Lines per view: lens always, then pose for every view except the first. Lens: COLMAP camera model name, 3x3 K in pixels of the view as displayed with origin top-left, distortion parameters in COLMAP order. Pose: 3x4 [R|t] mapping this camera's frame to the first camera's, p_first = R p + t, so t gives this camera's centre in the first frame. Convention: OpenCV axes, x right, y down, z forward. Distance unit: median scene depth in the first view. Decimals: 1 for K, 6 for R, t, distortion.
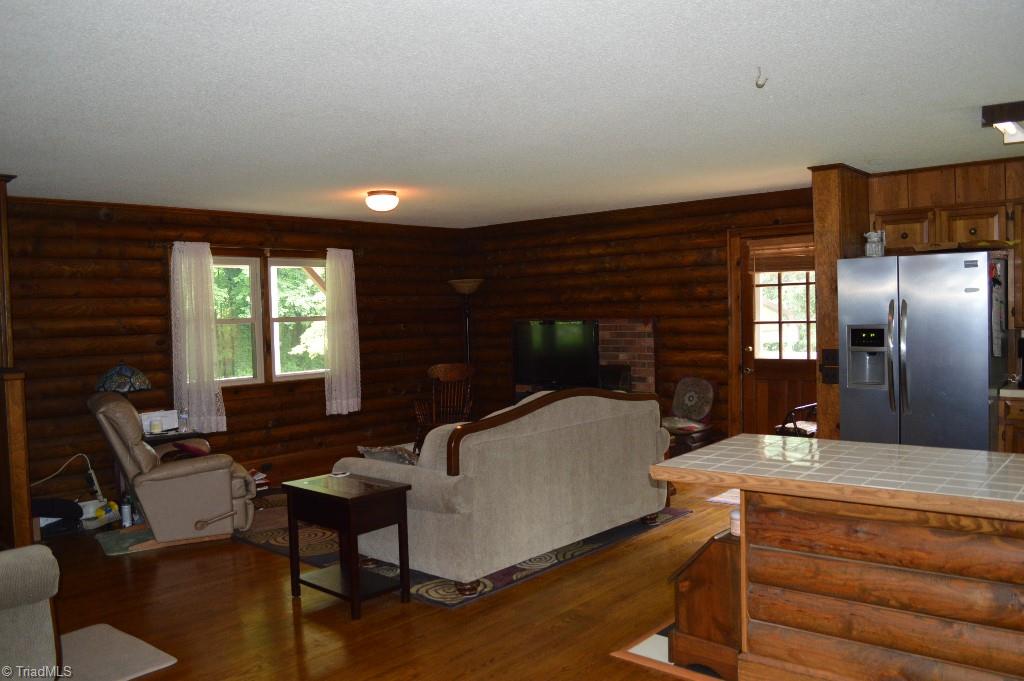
lens RADIAL K [[813.9, 0, 516.6], [0, 813.9, 339.0], [0, 0, 1]] dist [-0.082011, 0.007369]
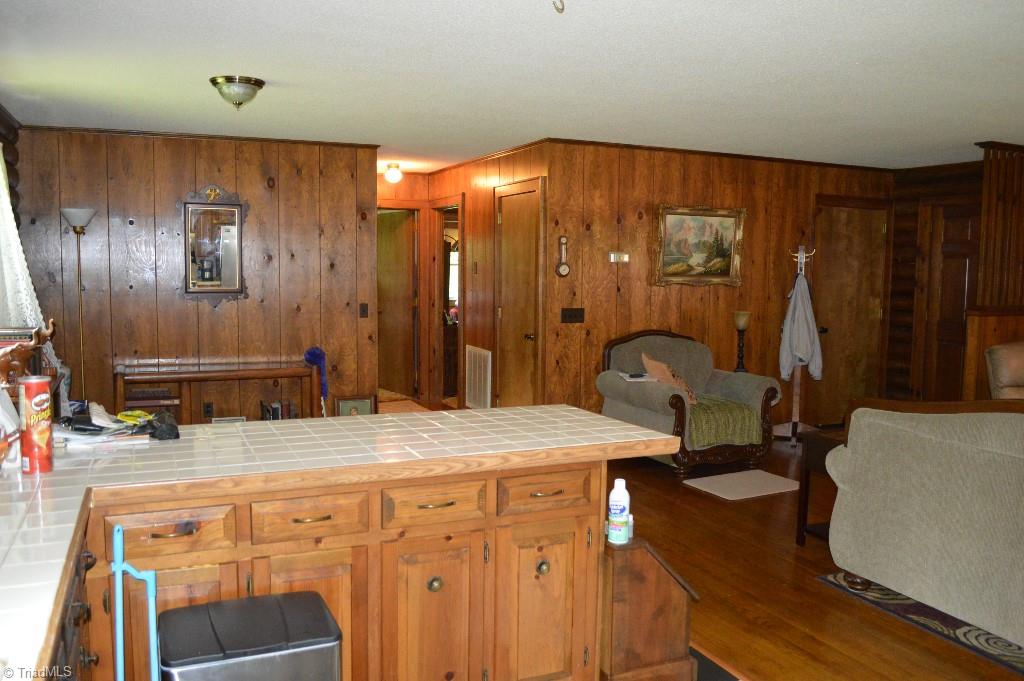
lens RADIAL K [[813.9, 0, 516.9], [0, 813.9, 338.1], [0, 0, 1]] dist [-0.082011, 0.007369]
pose [[-0.410957, 0.101365, -0.906002, 0.566911], [-0.043269, 0.990511, 0.130446, -0.030858], [0.910627, 0.092809, -0.402672, 0.667512]]
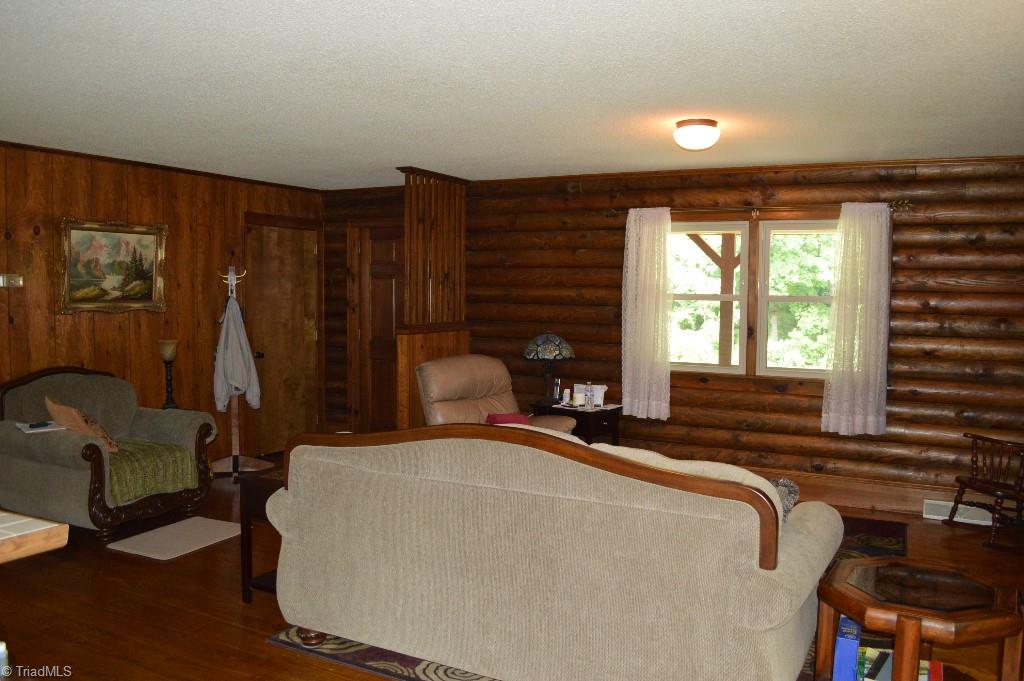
lens RADIAL K [[813.9, 0, 515.4], [0, 813.9, 343.3], [0, 0, 1]] dist [-0.082011, 0.007369]
pose [[0.241170, 0.088425, -0.966446, 0.486327], [-0.057303, 0.995400, 0.076775, -0.031480], [0.968790, 0.036865, 0.245128, 0.670127]]
